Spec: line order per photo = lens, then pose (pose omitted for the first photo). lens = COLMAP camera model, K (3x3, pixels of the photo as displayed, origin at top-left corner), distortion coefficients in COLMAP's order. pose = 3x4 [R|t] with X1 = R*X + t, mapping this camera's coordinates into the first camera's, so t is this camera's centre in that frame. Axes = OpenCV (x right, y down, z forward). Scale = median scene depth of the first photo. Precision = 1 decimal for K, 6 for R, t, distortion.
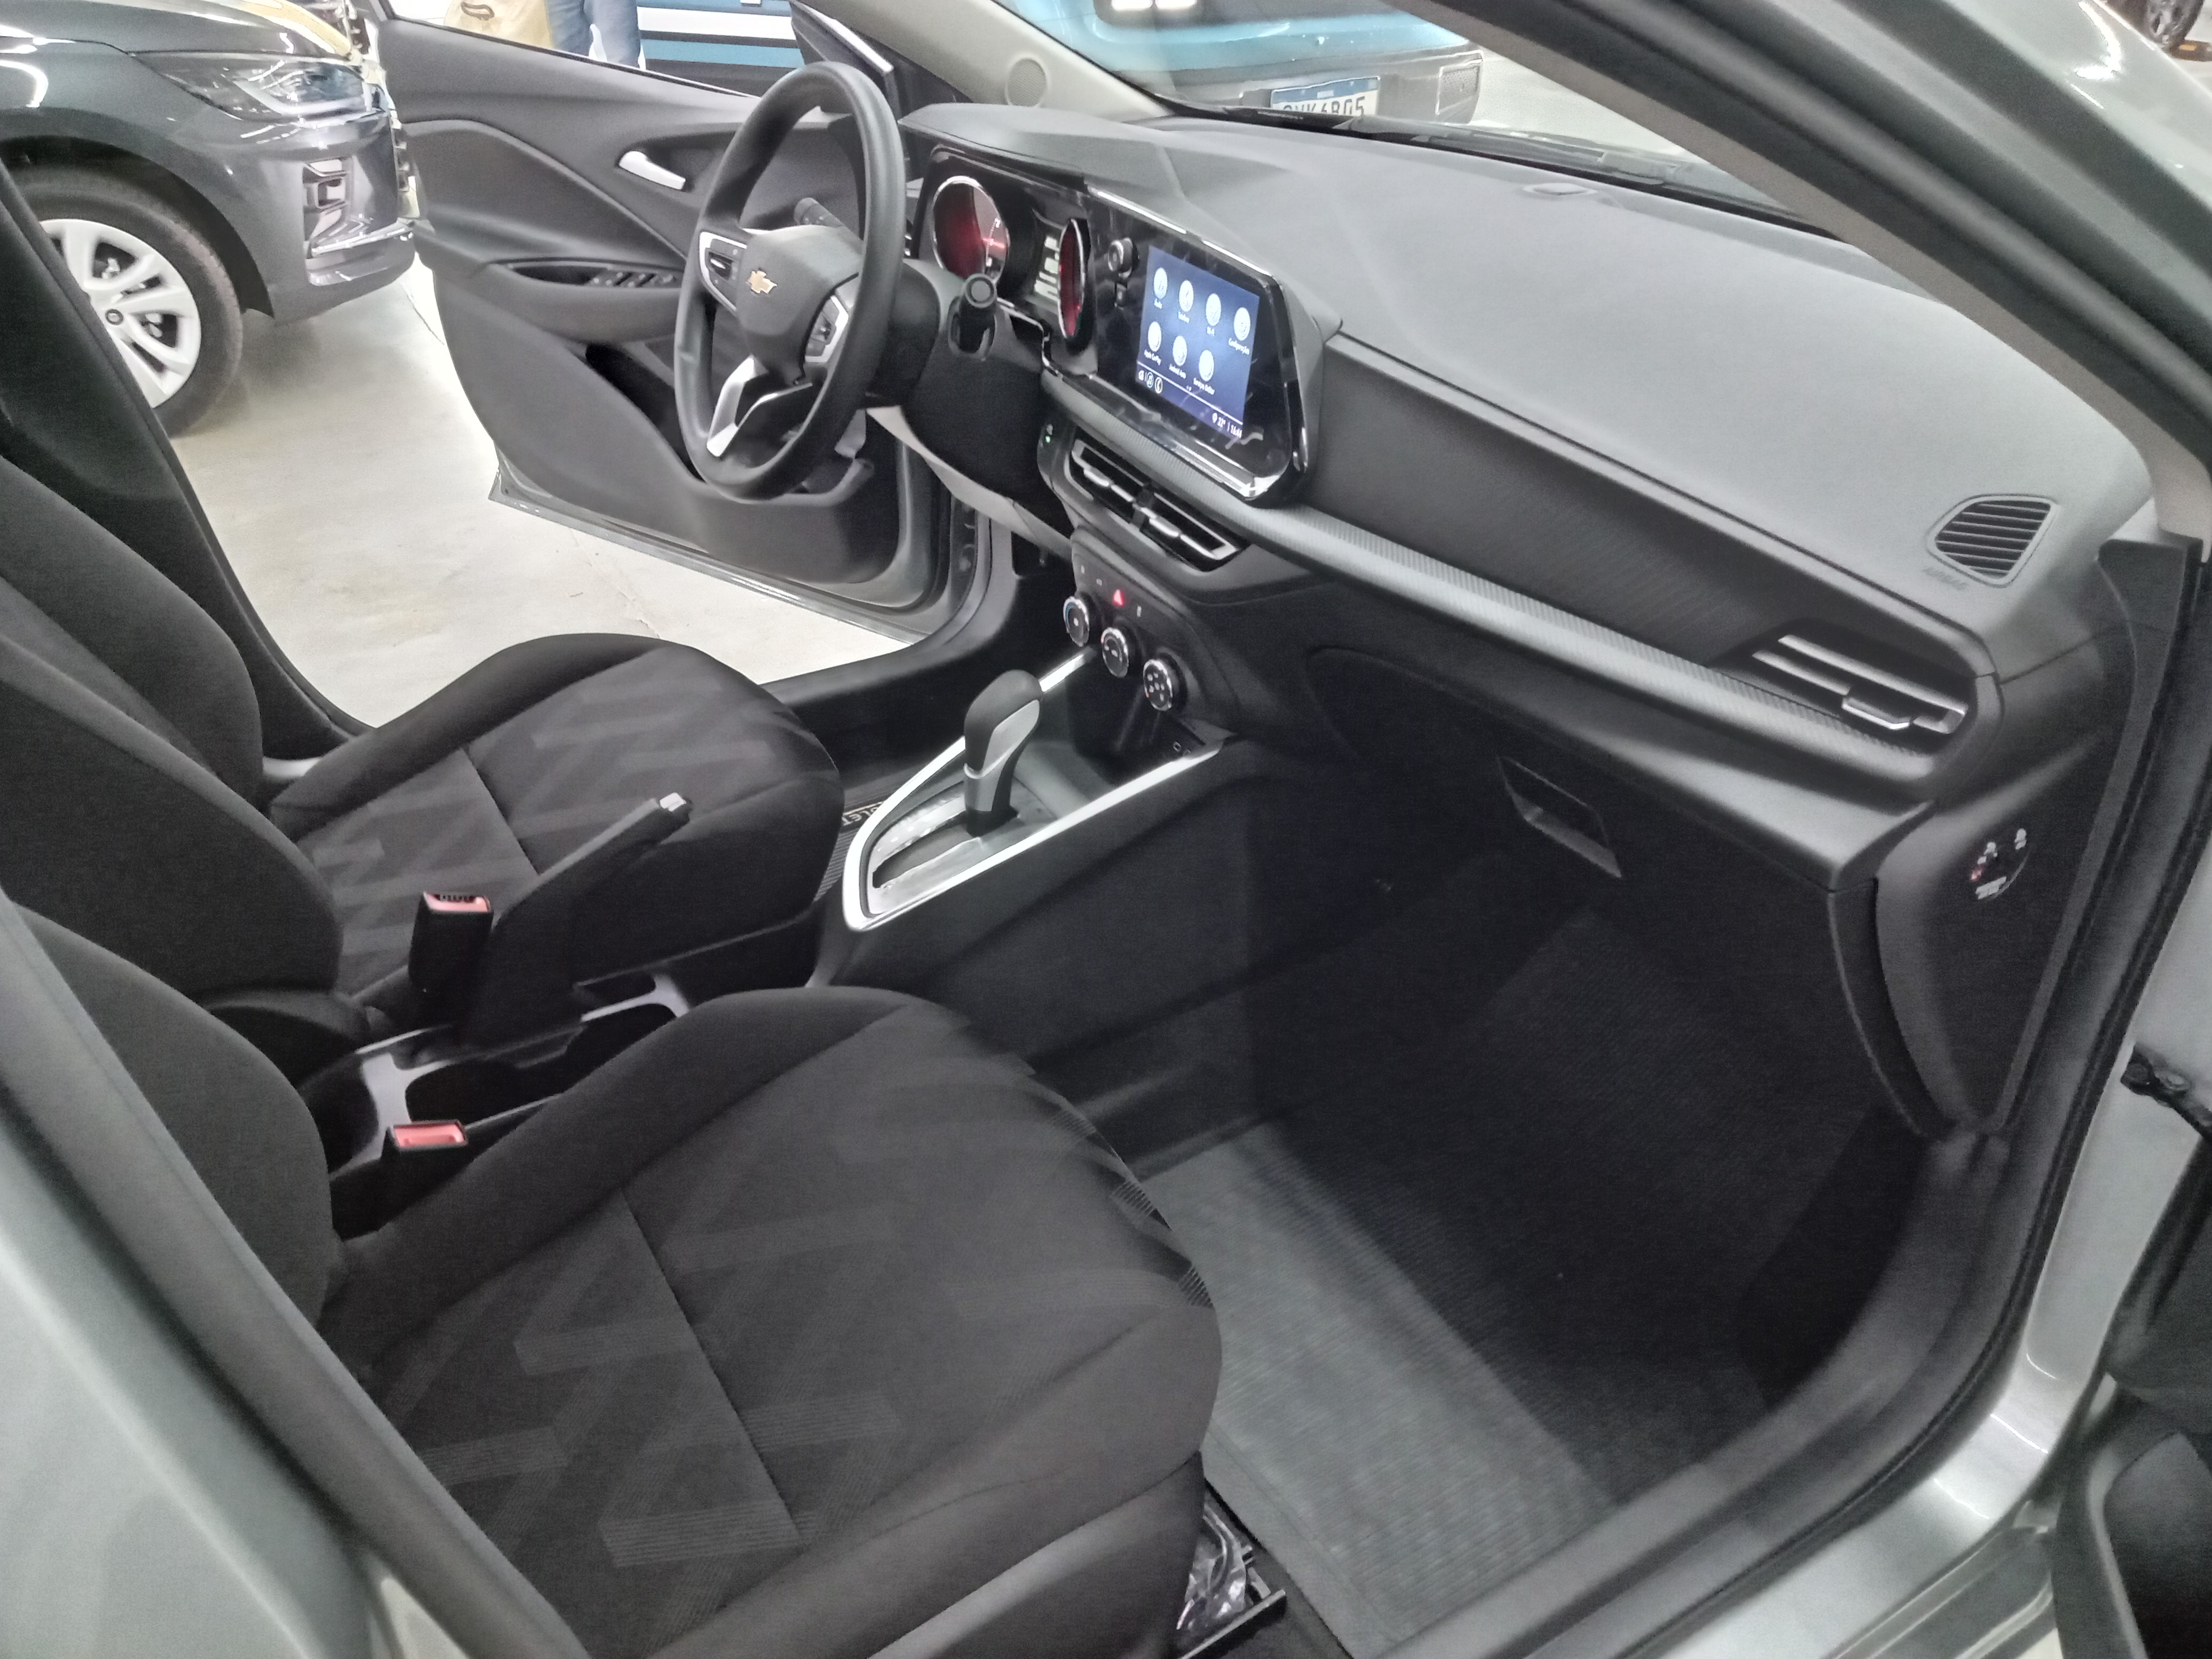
lens RADIAL K [[1635.7, 0, 1106.0], [0, 1635.7, 829.5], [0, 0, 1]] dist [0.022154, 0.000858]
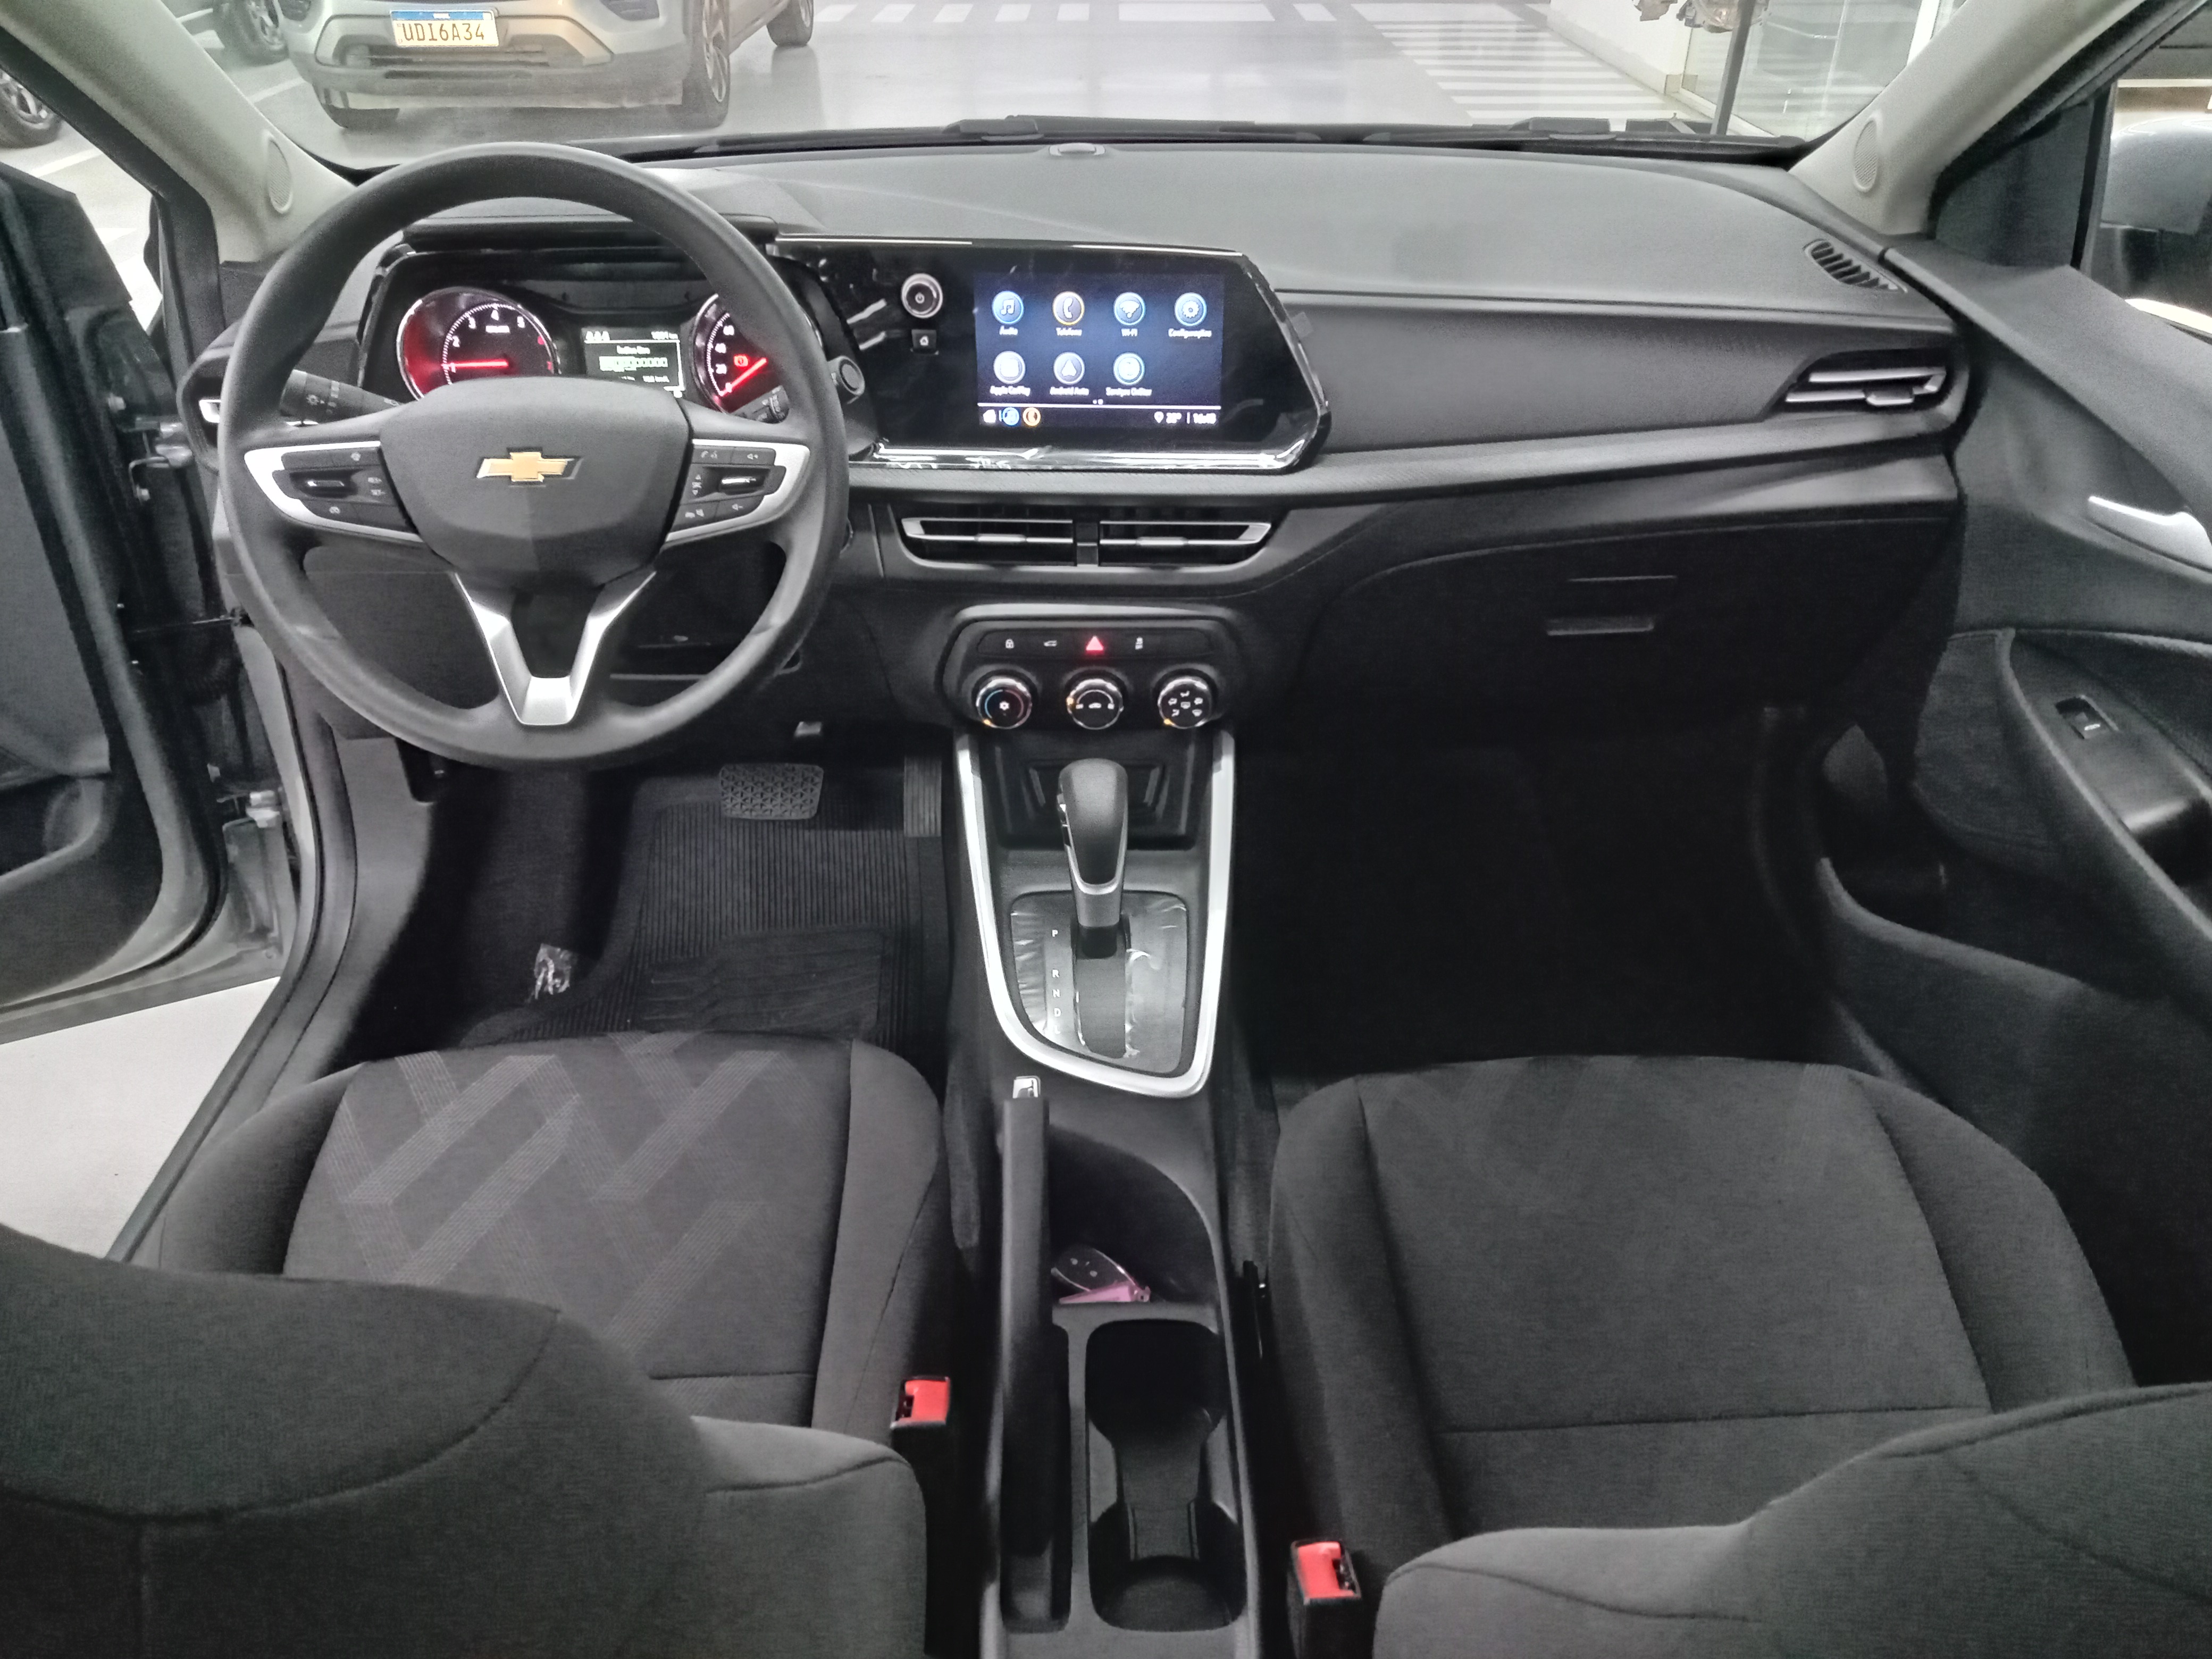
lens RADIAL K [[1635.7, 0, 1106.0], [0, 1635.7, 829.5], [0, 0, 1]] dist [0.022154, 0.000858]
pose [[0.486651, -0.471104, 0.735684, -0.752073], [0.471190, 0.850685, 0.233056, -0.279277], [-0.735629, 0.233230, 0.635966, 0.463486]]
